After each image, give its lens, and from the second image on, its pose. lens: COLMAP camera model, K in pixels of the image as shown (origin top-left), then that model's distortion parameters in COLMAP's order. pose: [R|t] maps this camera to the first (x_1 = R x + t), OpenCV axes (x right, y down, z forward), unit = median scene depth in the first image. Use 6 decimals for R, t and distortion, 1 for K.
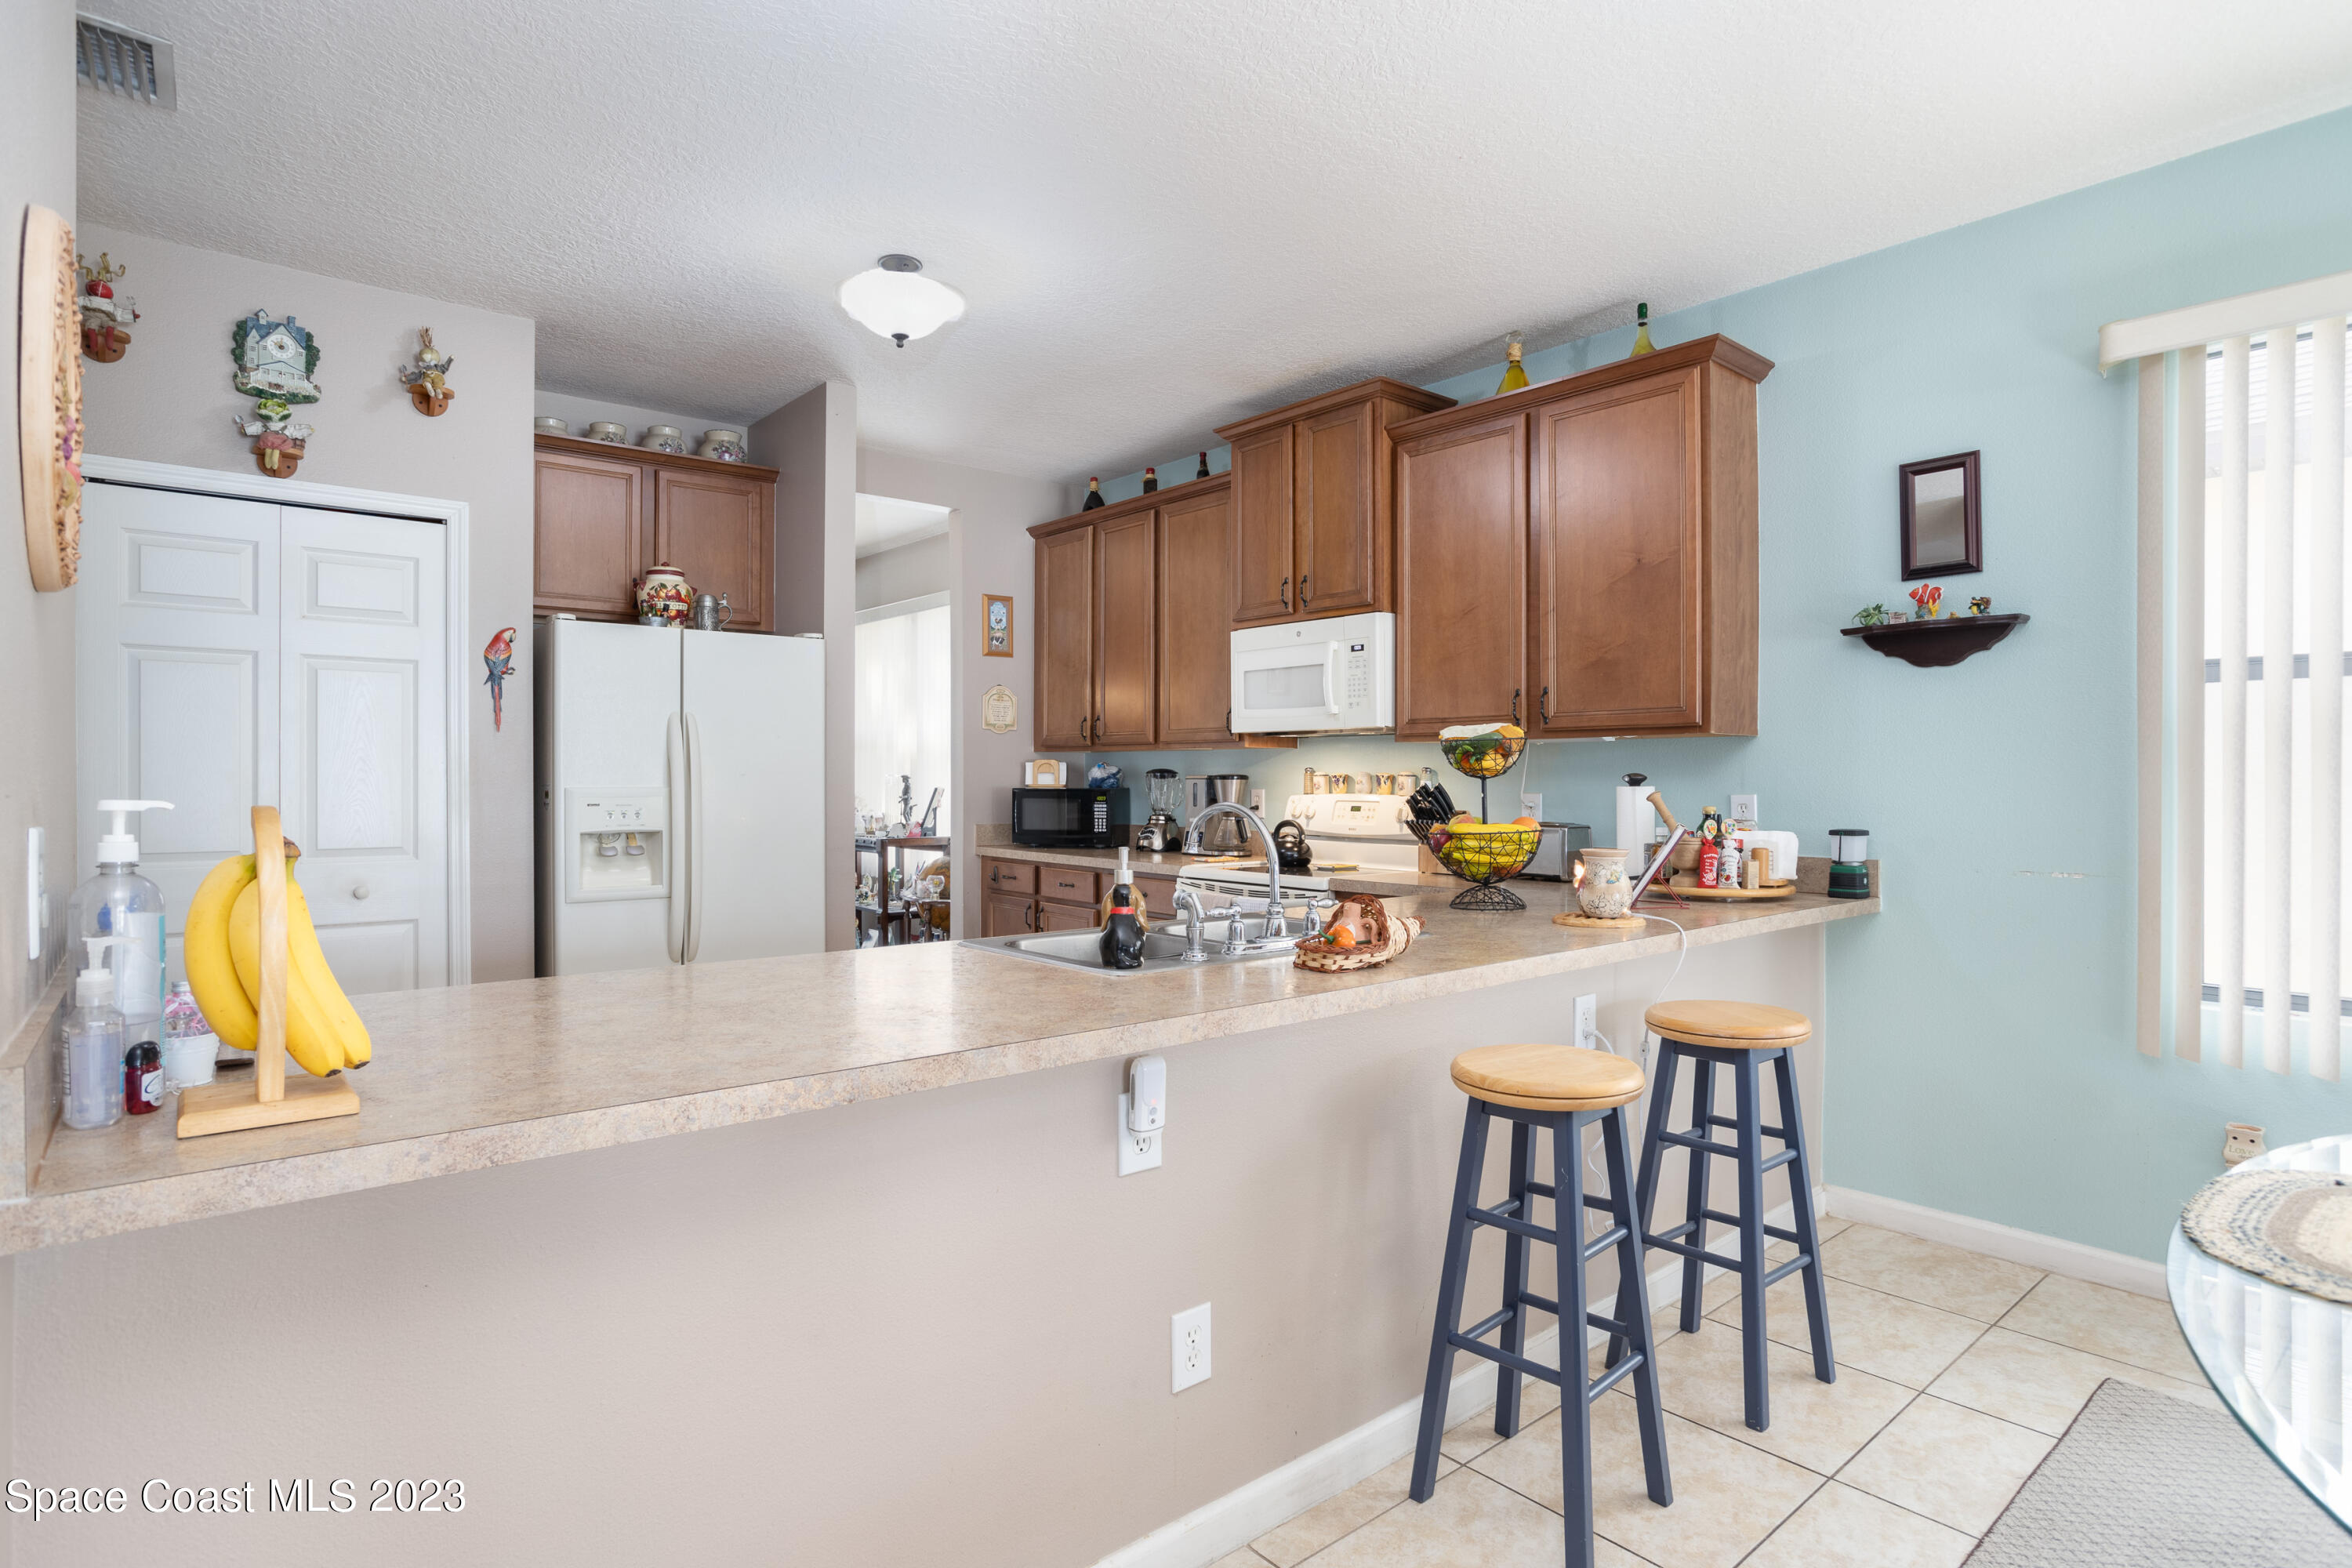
lens RADIAL K [[1224.0, 0, 1174.0], [0, 1224.0, 775.4], [0, 0, 1]] dist [-0.000814, 0.001938]
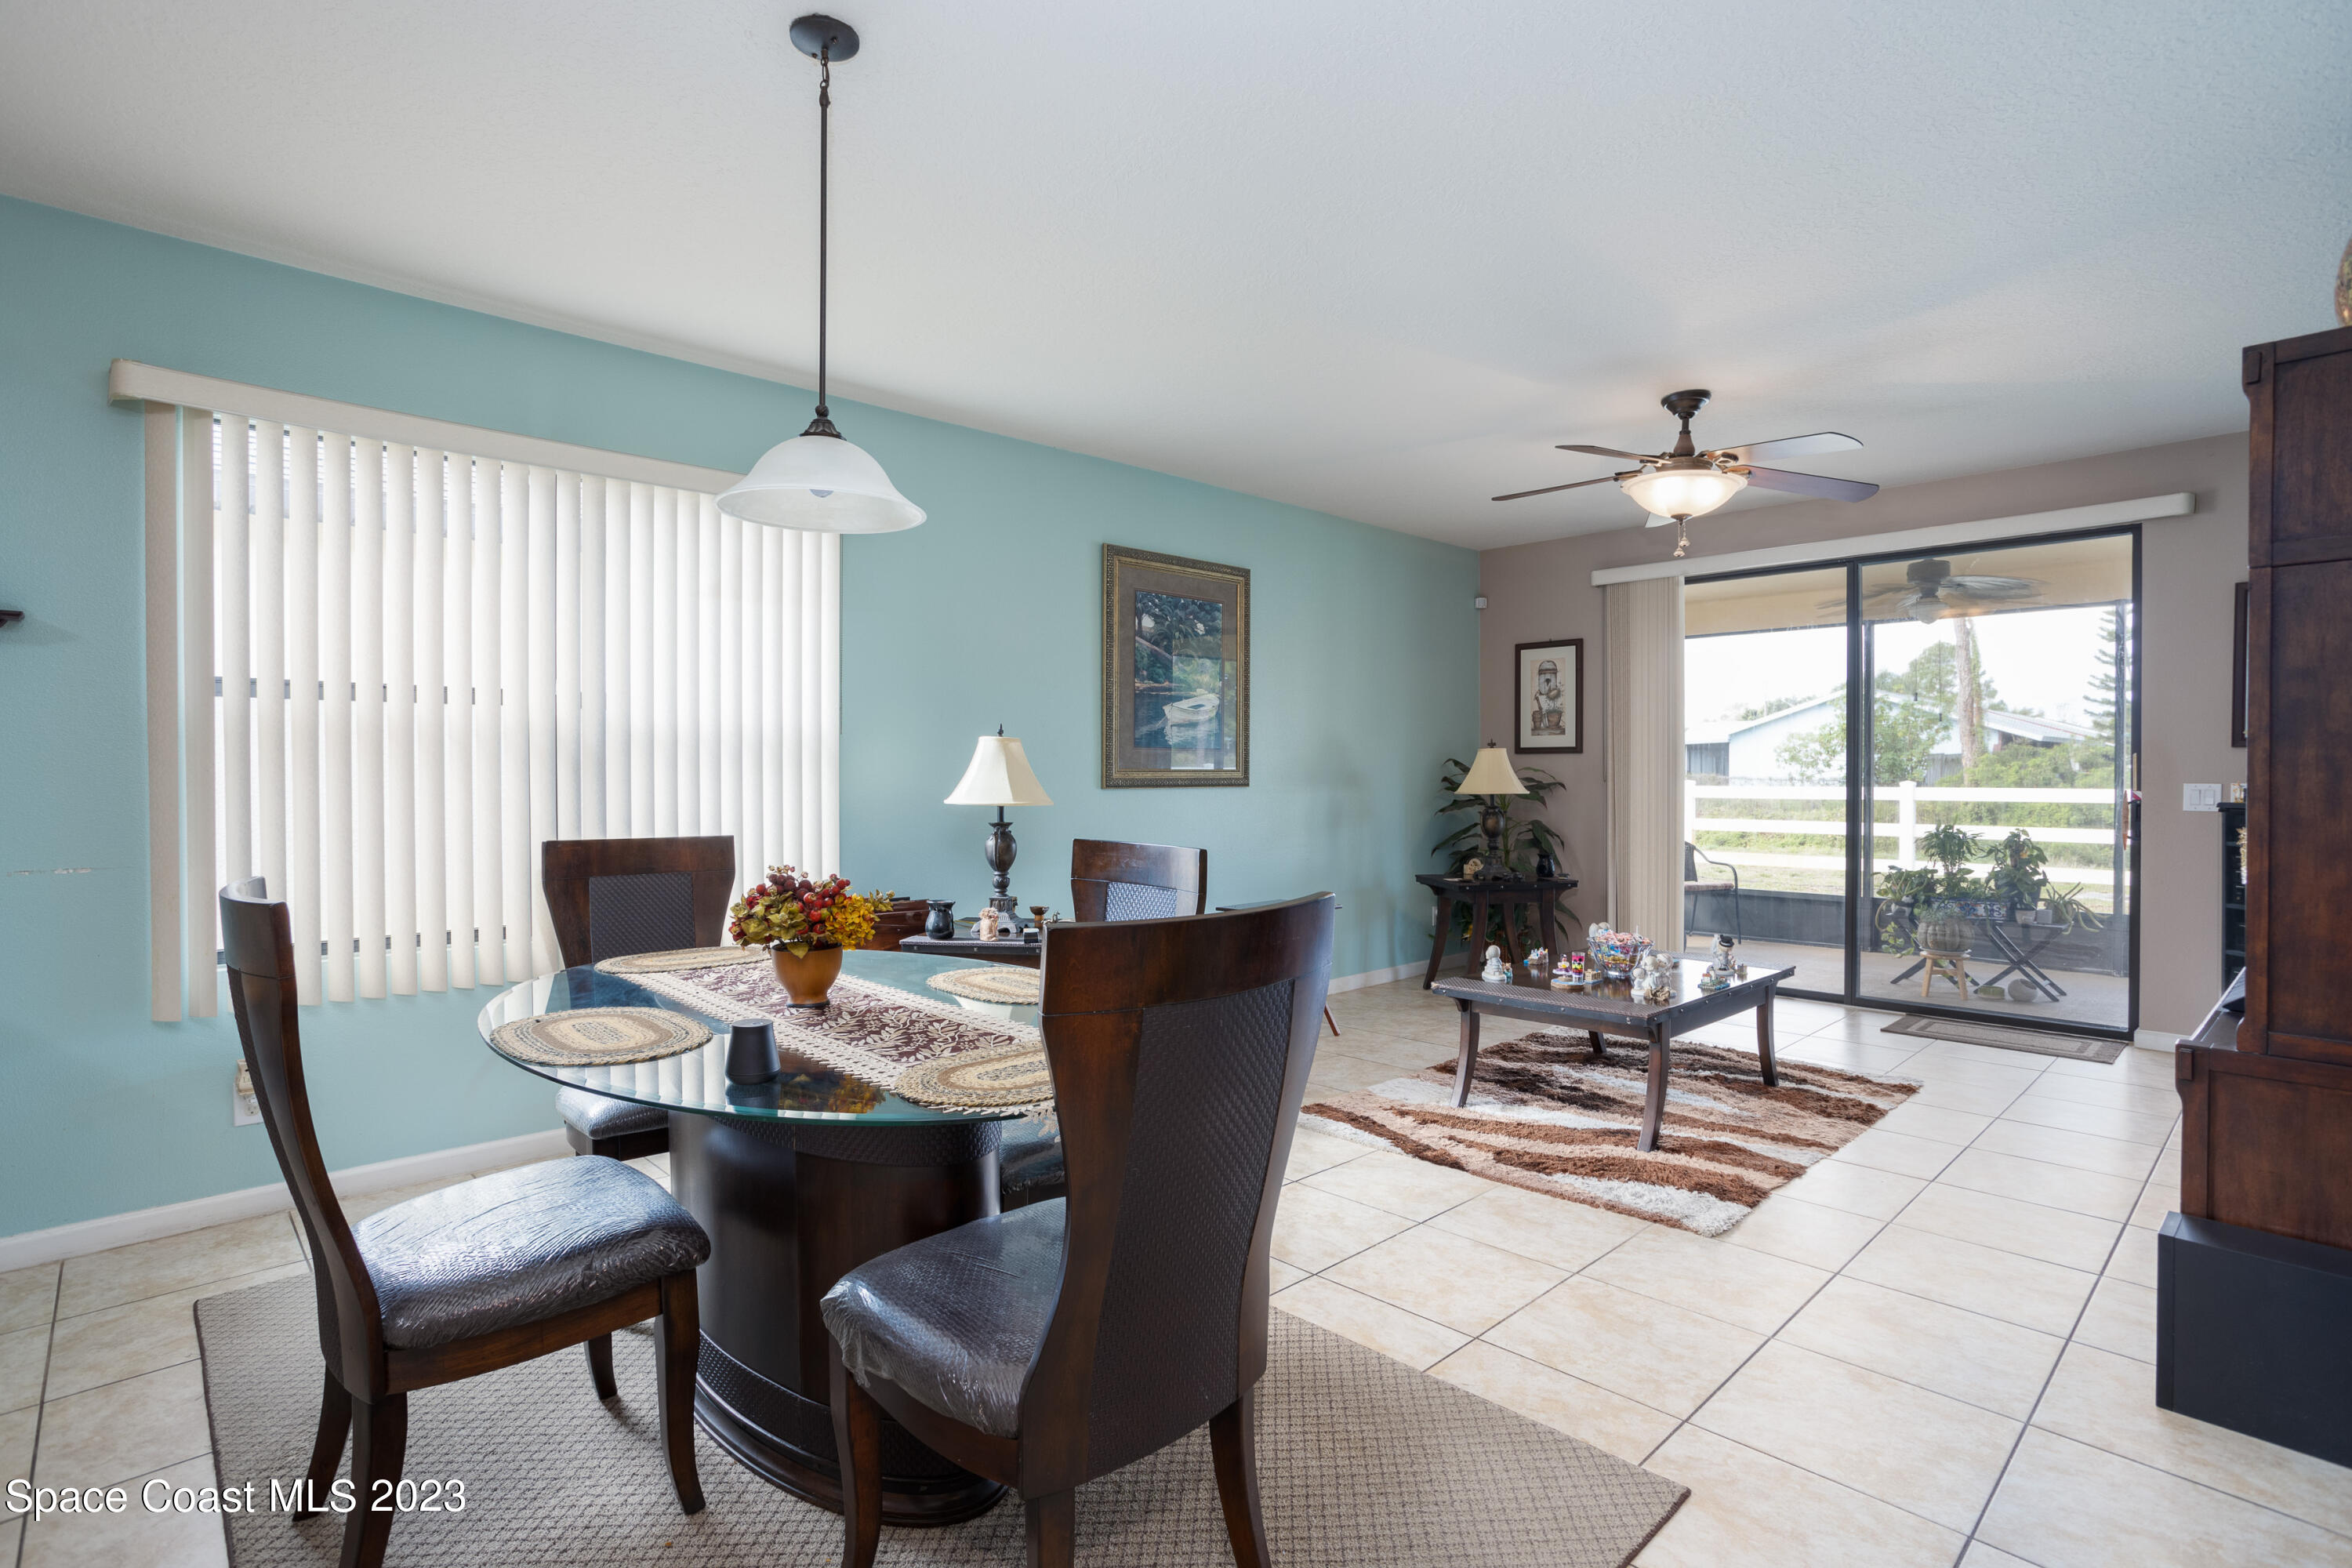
lens RADIAL K [[1141.7, 0, 1184.9], [0, 1141.7, 782.9], [0, 0, 1]] dist [0.001085, 0.000563]
pose [[-0.037346, -0.006460, 0.999282, -0.223573], [0.009249, 0.999934, 0.006810, 0.007021], [-0.999260, 0.009496, -0.037284, 0.077615]]
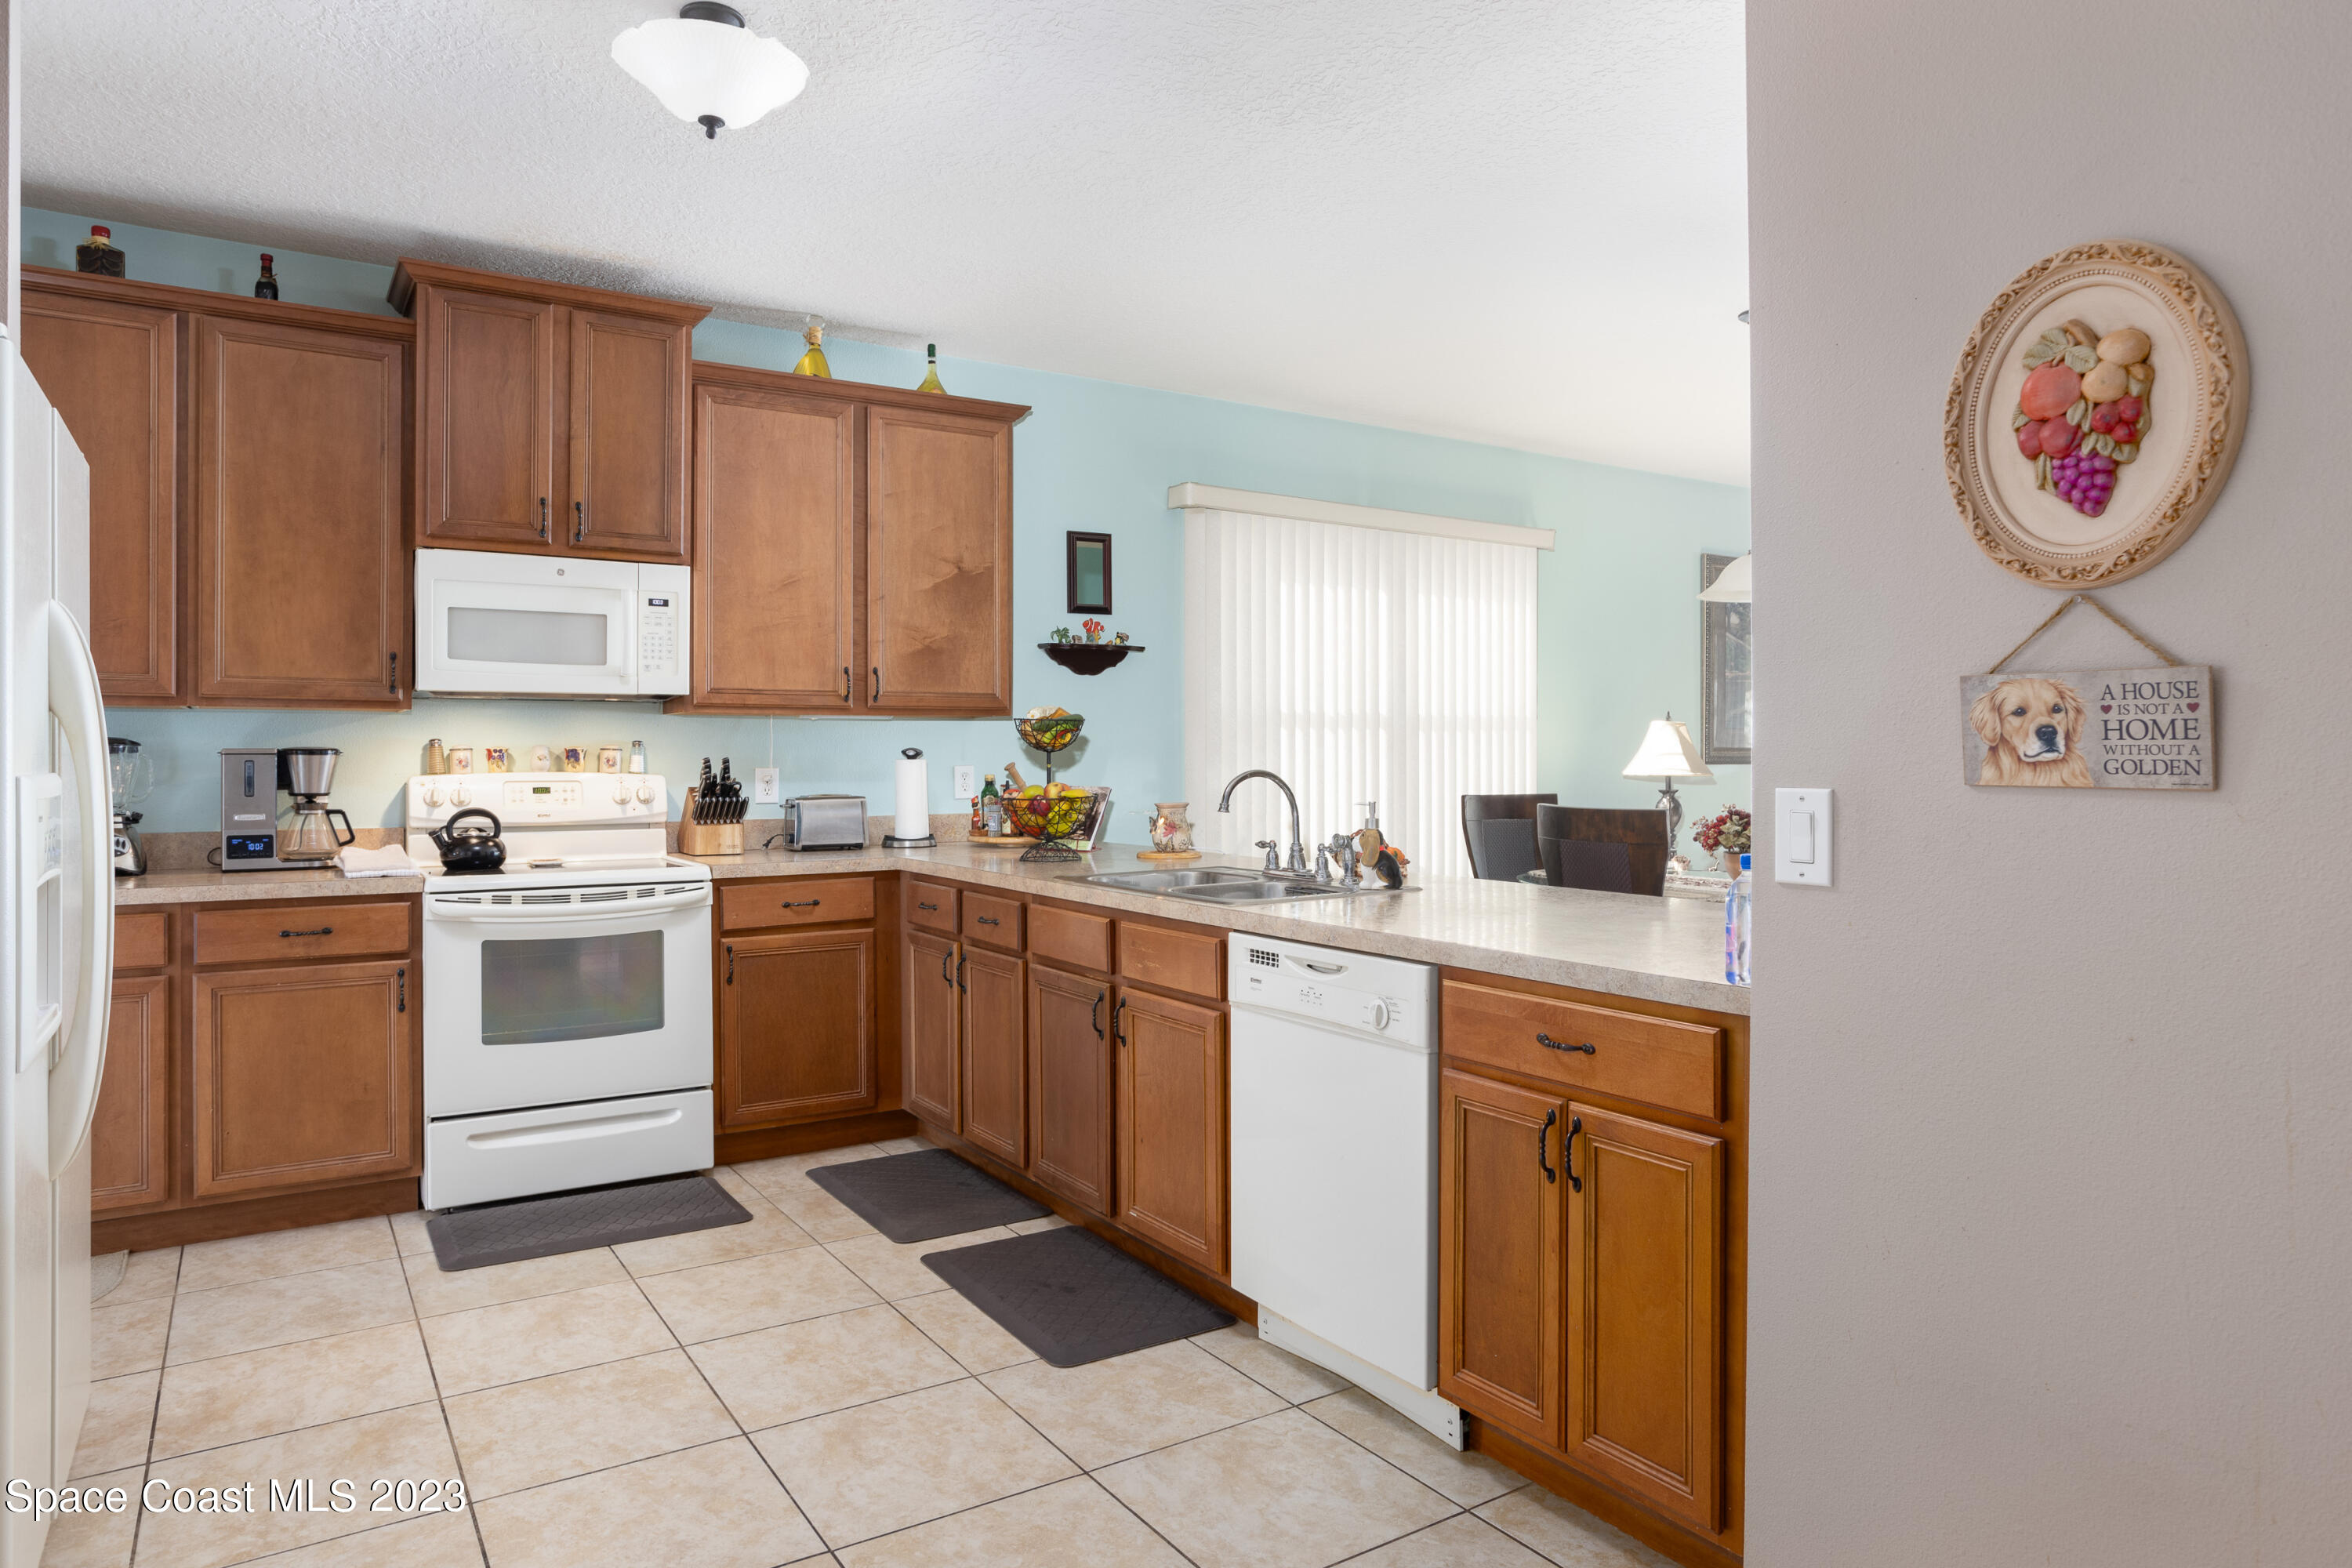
lens RADIAL K [[1434.7, 0, 1184.7], [0, 1434.7, 779.6], [0, 0, 1]] dist [0.008162, 0.001505]
pose [[0.138507, -0.017962, 0.990199, -0.938822], [0.004005, 0.999838, 0.017576, 0.005739], [-0.990353, 0.001532, 0.138557, 0.569084]]
